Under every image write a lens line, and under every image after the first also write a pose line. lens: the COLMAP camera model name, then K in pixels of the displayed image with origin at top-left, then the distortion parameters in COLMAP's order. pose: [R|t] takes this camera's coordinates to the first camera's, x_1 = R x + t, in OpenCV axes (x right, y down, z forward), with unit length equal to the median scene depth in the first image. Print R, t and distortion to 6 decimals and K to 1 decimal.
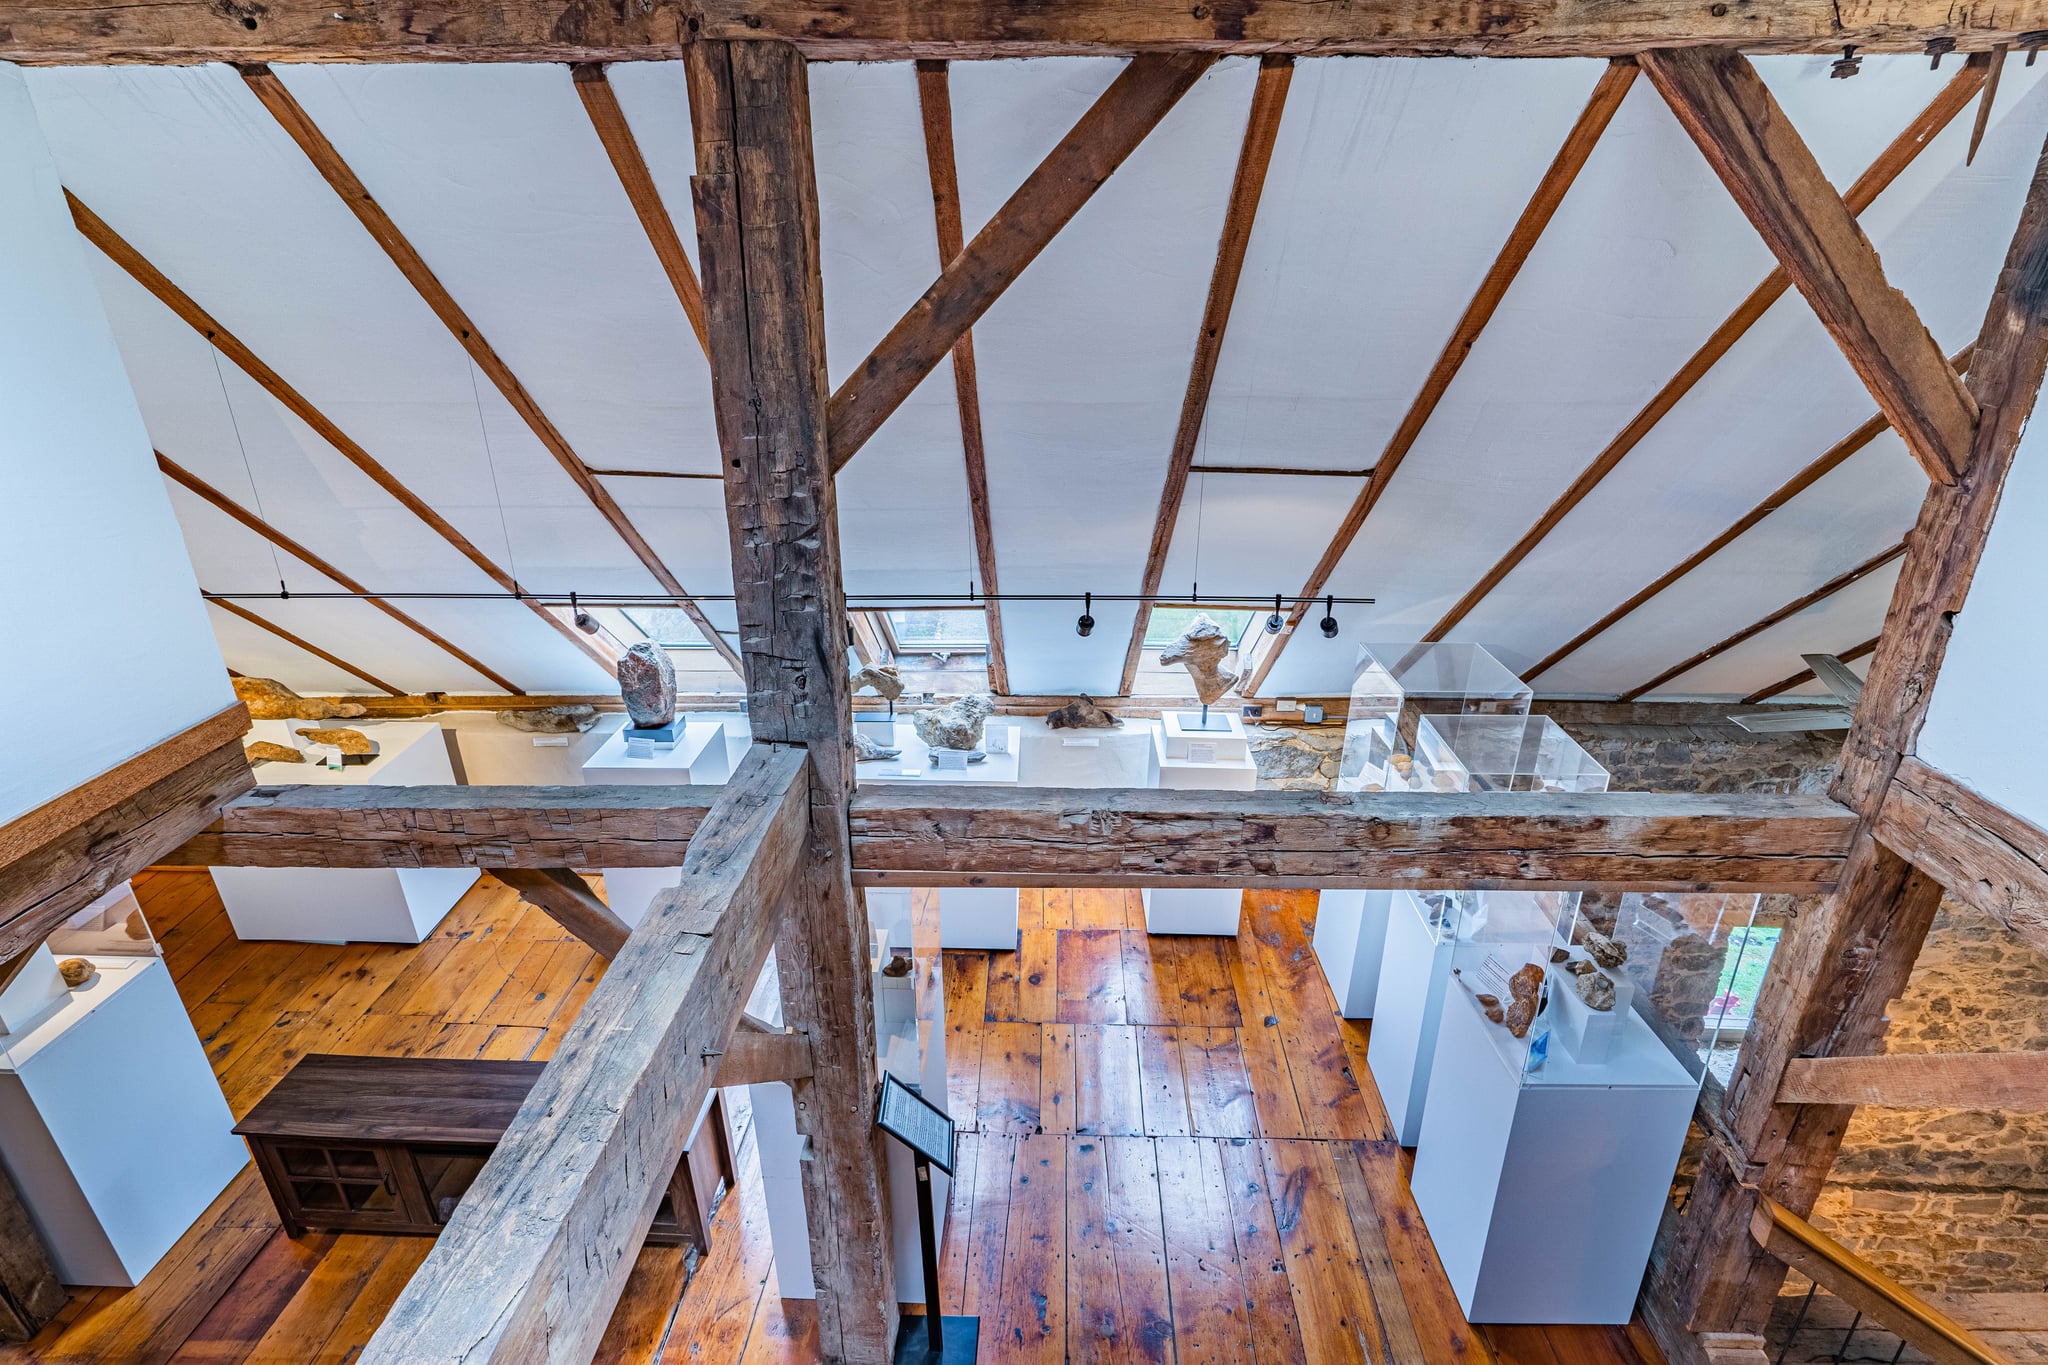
lens RADIAL K [[971.6, 0, 1030.8], [0, 971.6, 680.1], [0, 0, 1]] dist [-0.001429, 0.000047]
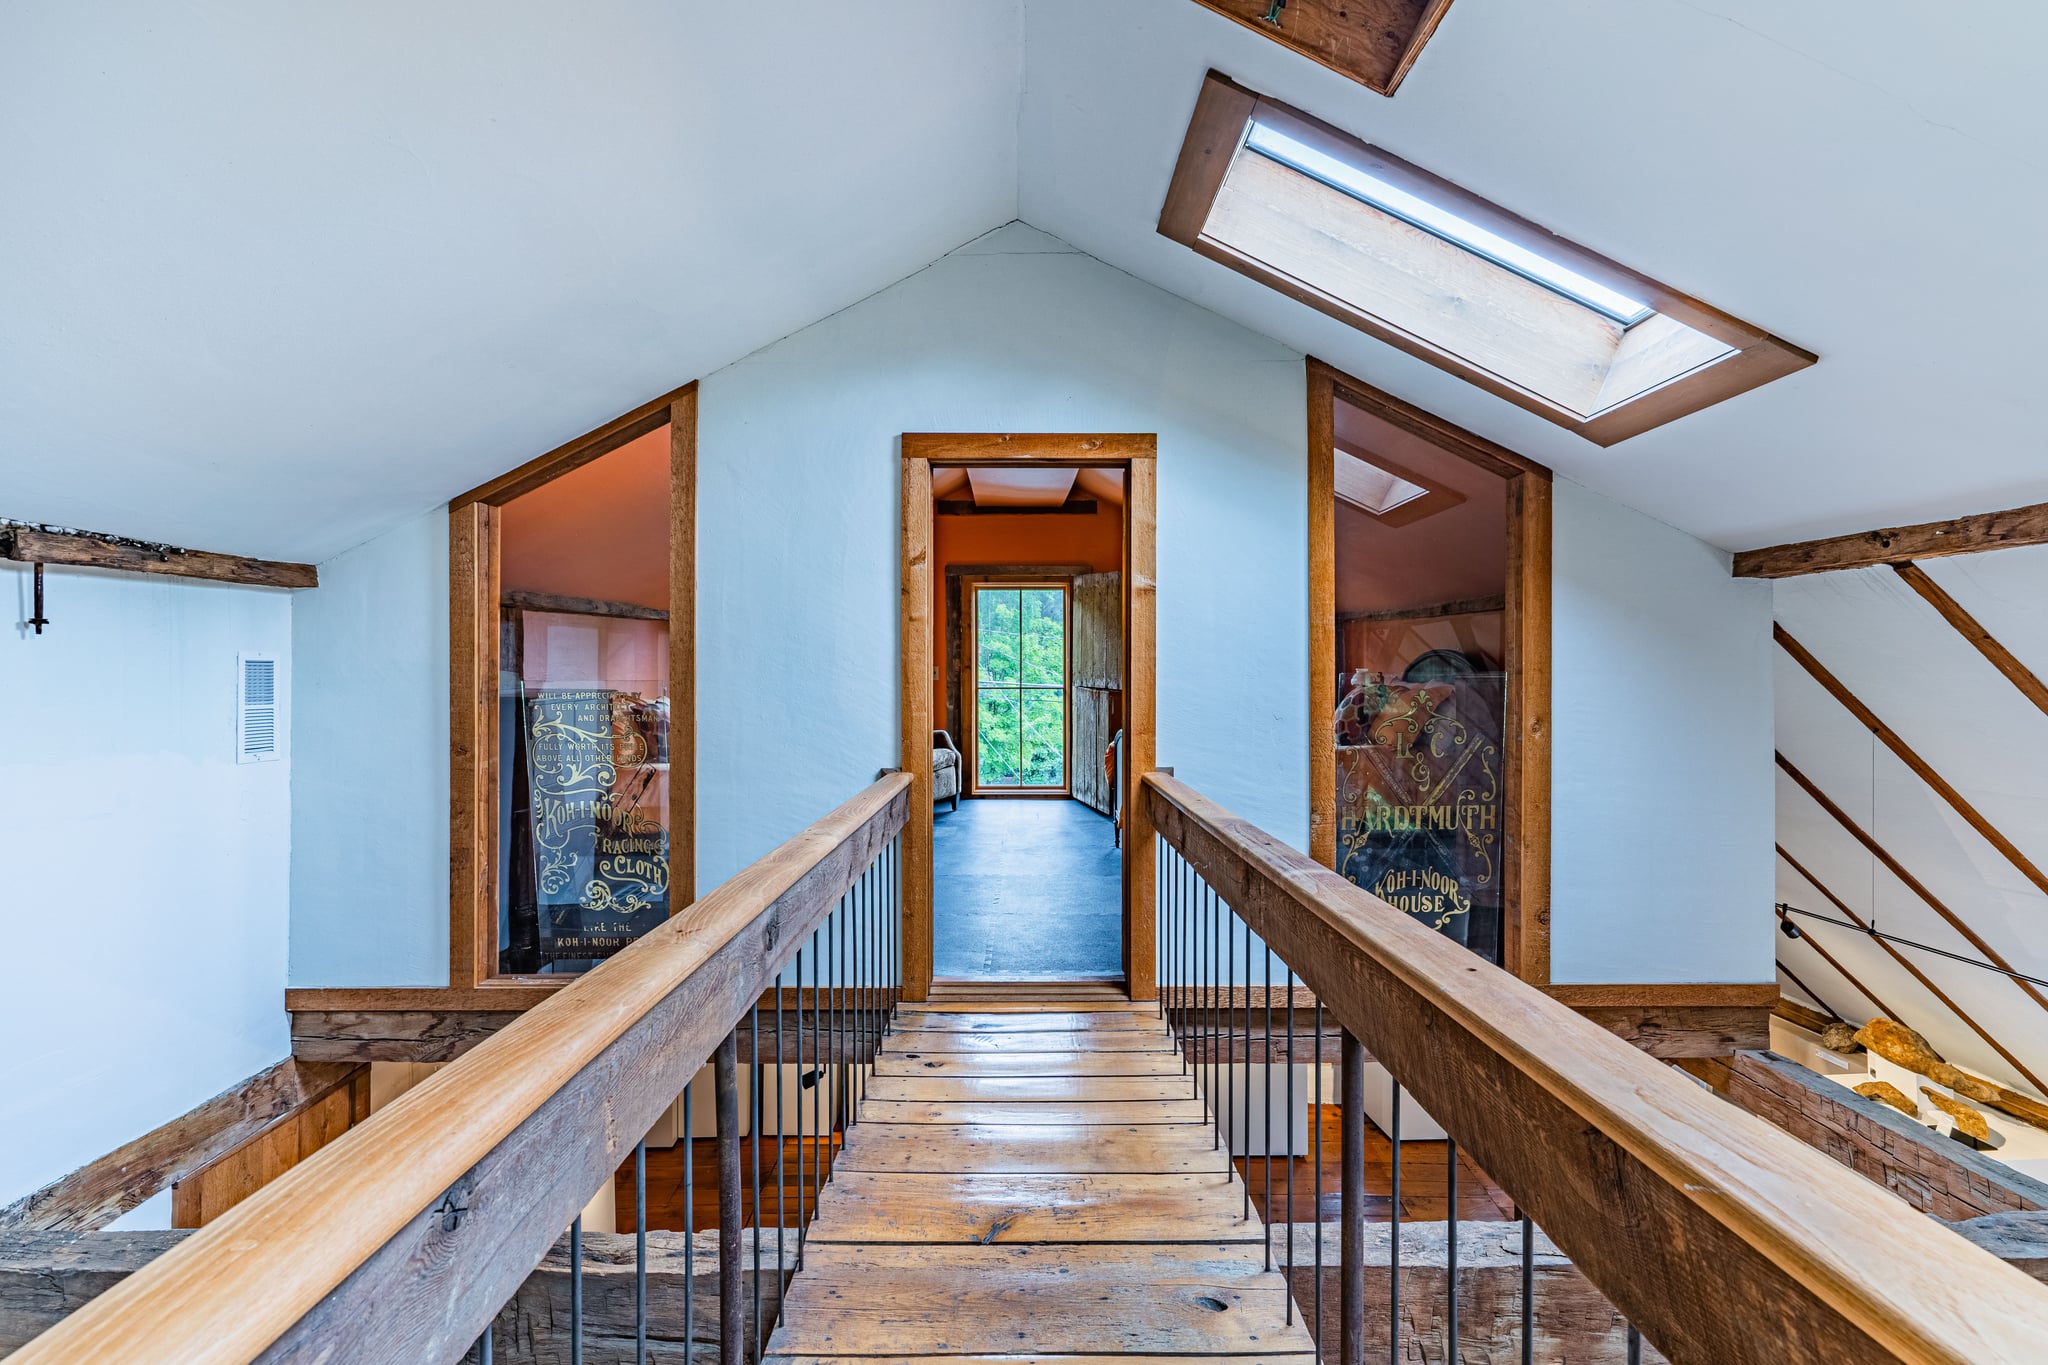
lens RADIAL K [[971.6, 0, 1022.9], [0, 971.6, 678.4], [0, 0, 1]] dist [-0.001429, 0.000047]
pose [[0.023460, 0.004144, -0.999716, 0.505427], [-0.379935, 0.924999, -0.005081, 0.035059], [0.924716, 0.379946, 0.023275, -0.159703]]
